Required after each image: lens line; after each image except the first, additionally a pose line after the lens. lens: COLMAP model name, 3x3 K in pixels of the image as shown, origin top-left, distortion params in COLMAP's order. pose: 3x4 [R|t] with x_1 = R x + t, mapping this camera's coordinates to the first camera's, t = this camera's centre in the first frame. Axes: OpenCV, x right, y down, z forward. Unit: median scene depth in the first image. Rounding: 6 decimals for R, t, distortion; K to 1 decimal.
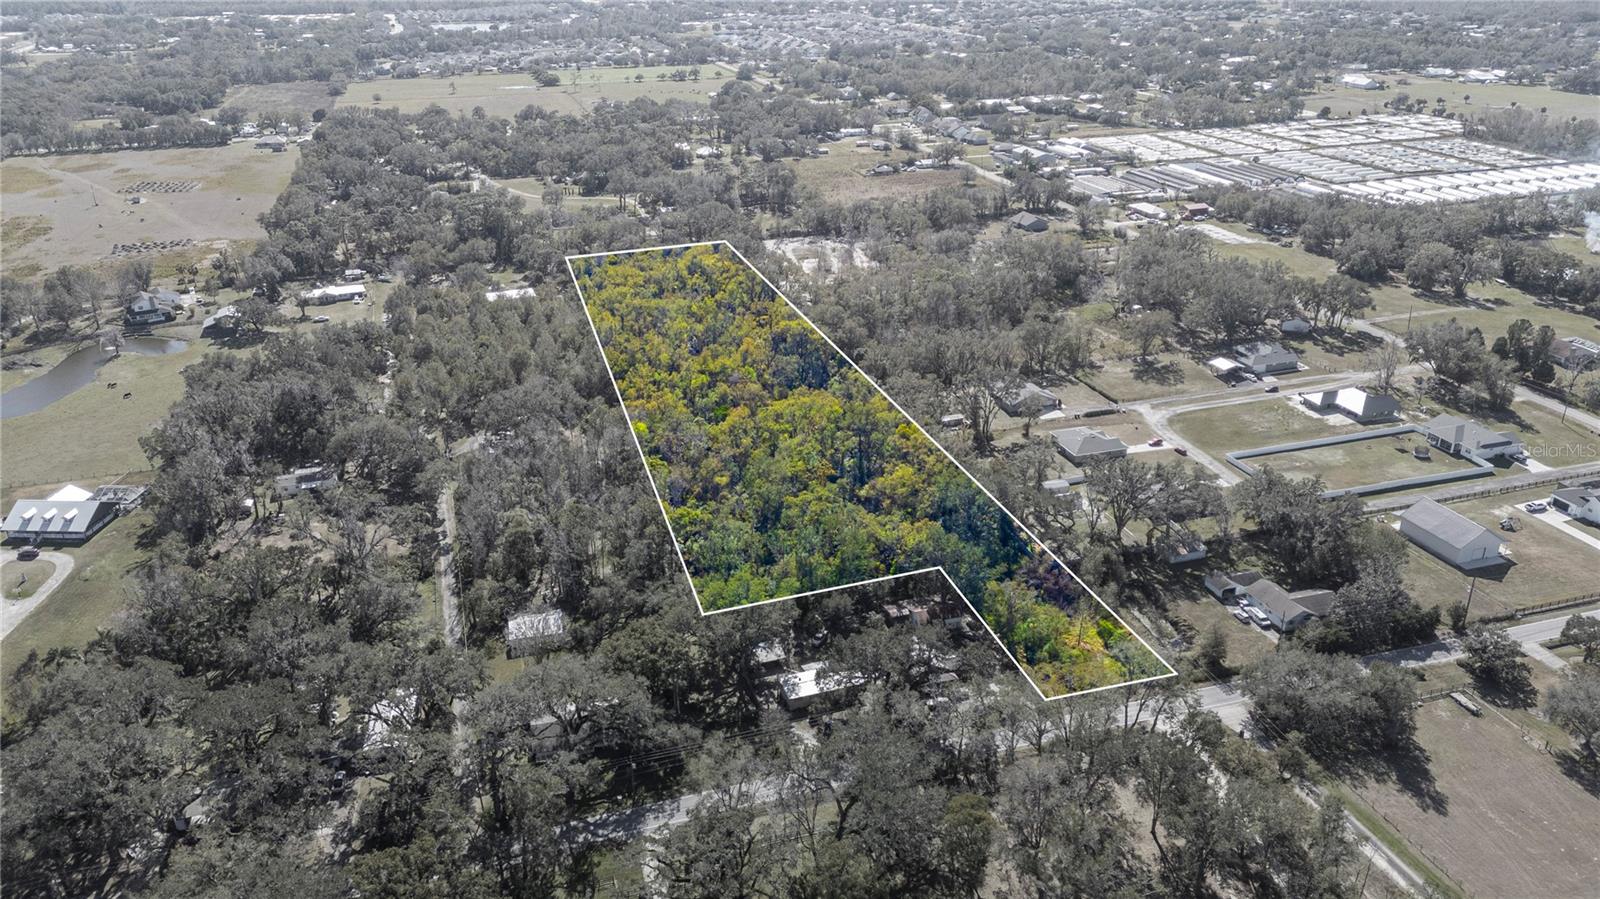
lens RADIAL K [[1161.2, 0, 800.0], [0, 1161.2, 449.5], [0, 0, 1]] dist [0.073306, -0.070505]
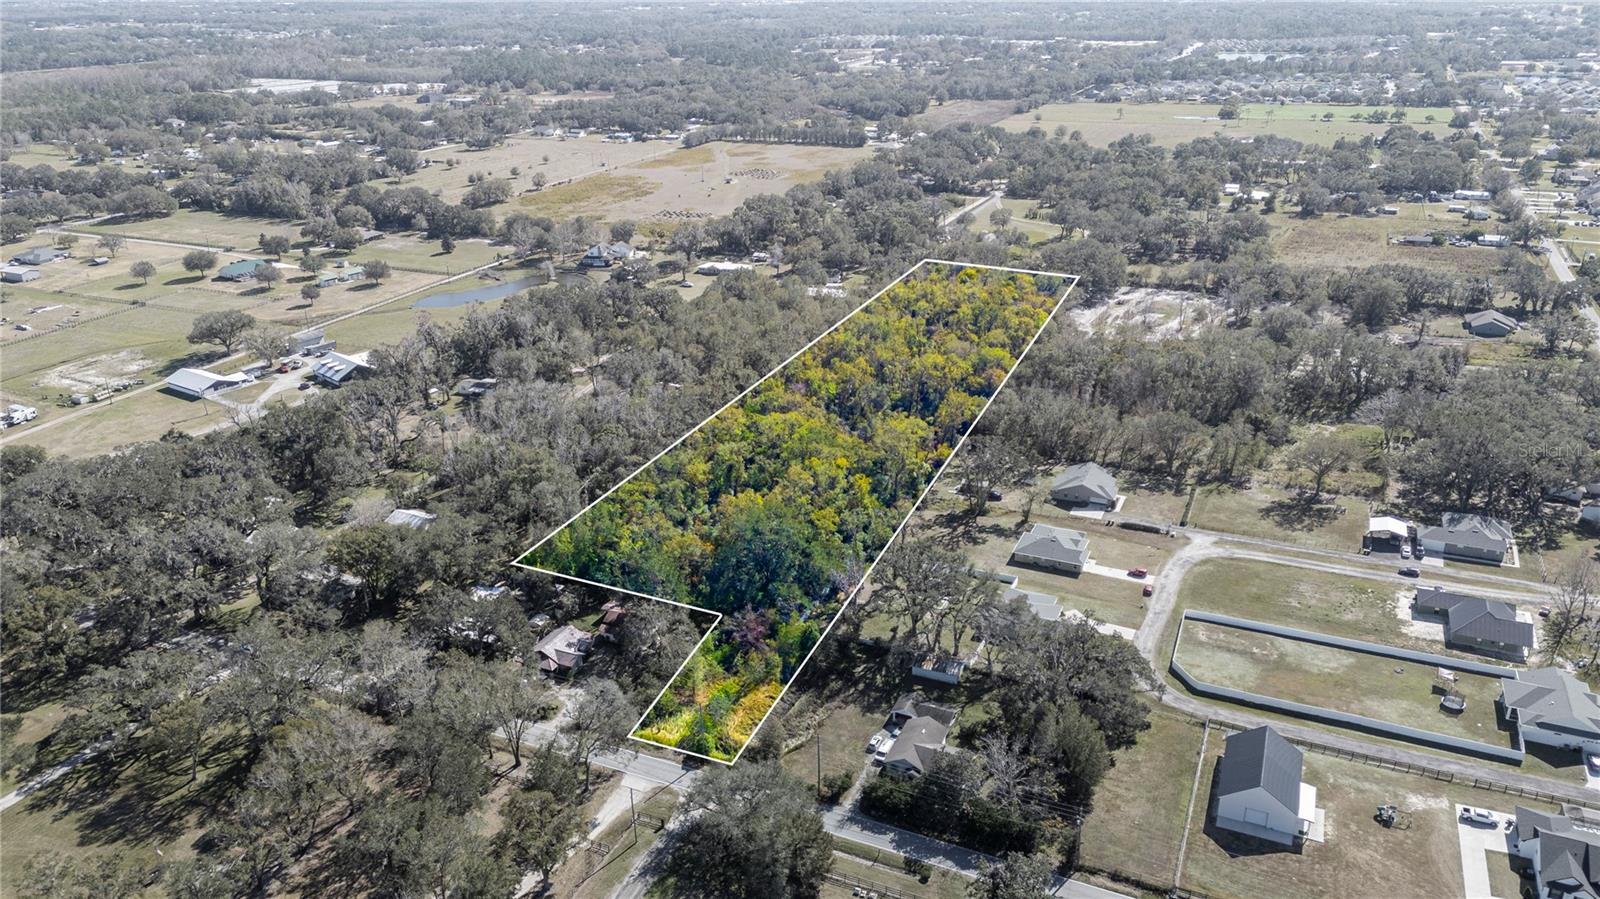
lens RADIAL K [[1161.2, 0, 800.0], [0, 1161.2, 449.5], [0, 0, 1]] dist [0.073306, -0.070505]
pose [[0.752904, 0.250787, -0.608474, 0.487094], [-0.263762, 0.962034, 0.070139, -0.068111], [0.602963, 0.107684, 0.790468, 0.157946]]
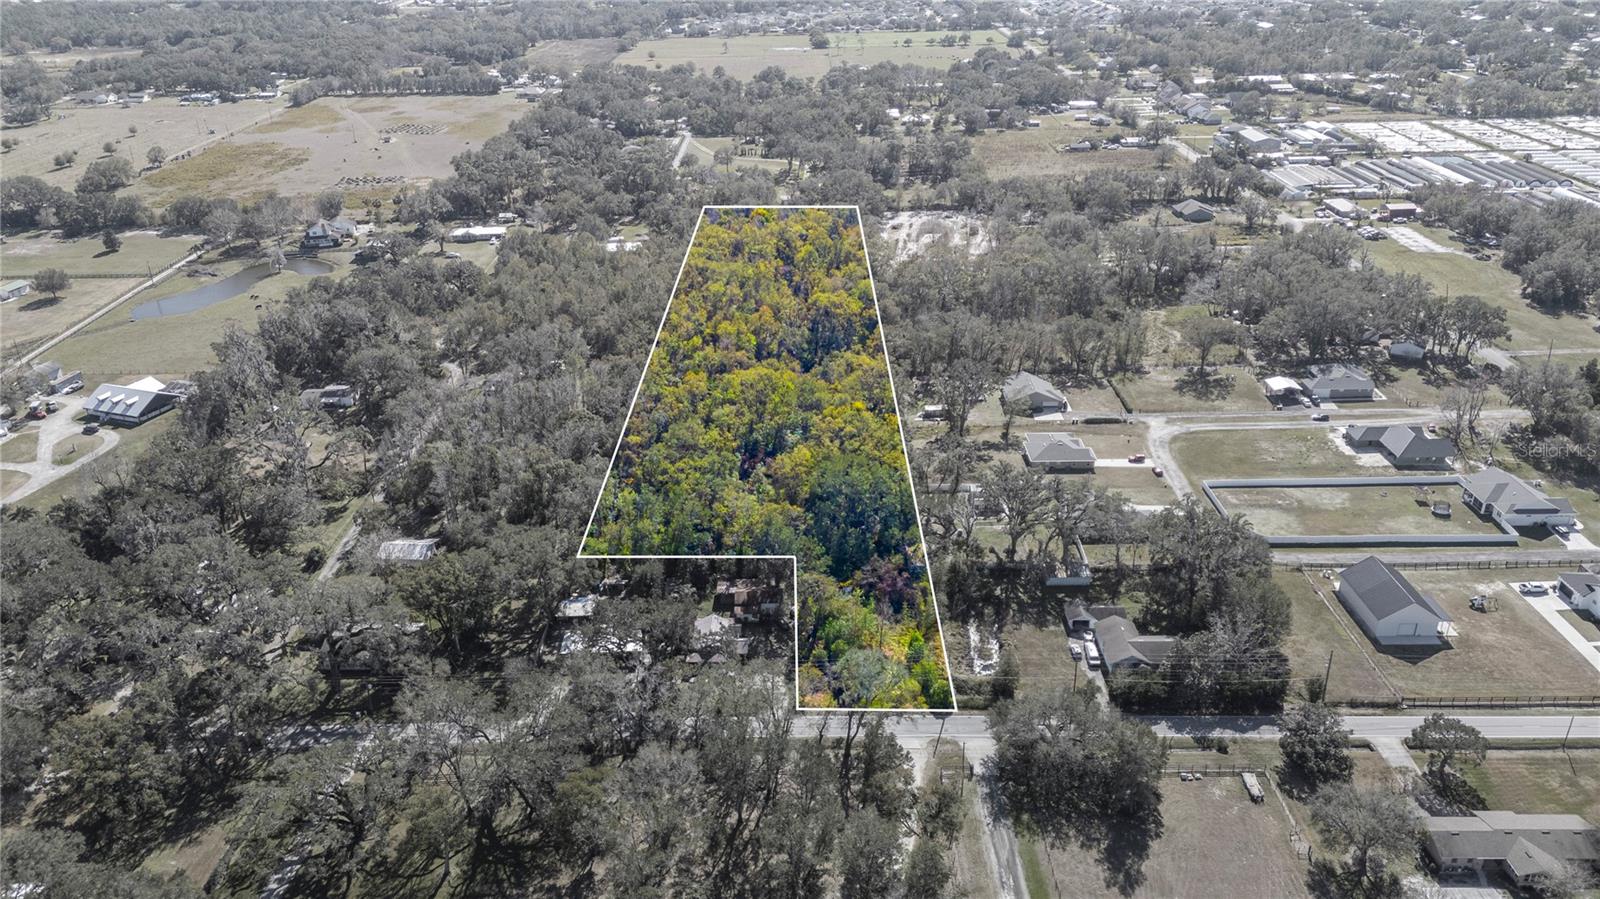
lens RADIAL K [[1161.2, 0, 800.0], [0, 1161.2, 449.5], [0, 0, 1]] dist [0.073306, -0.070505]
pose [[0.954957, 0.123889, -0.269647, 0.240144], [-0.116392, 0.992242, 0.043680, -0.018123], [0.272967, -0.010328, 0.961968, 0.035785]]
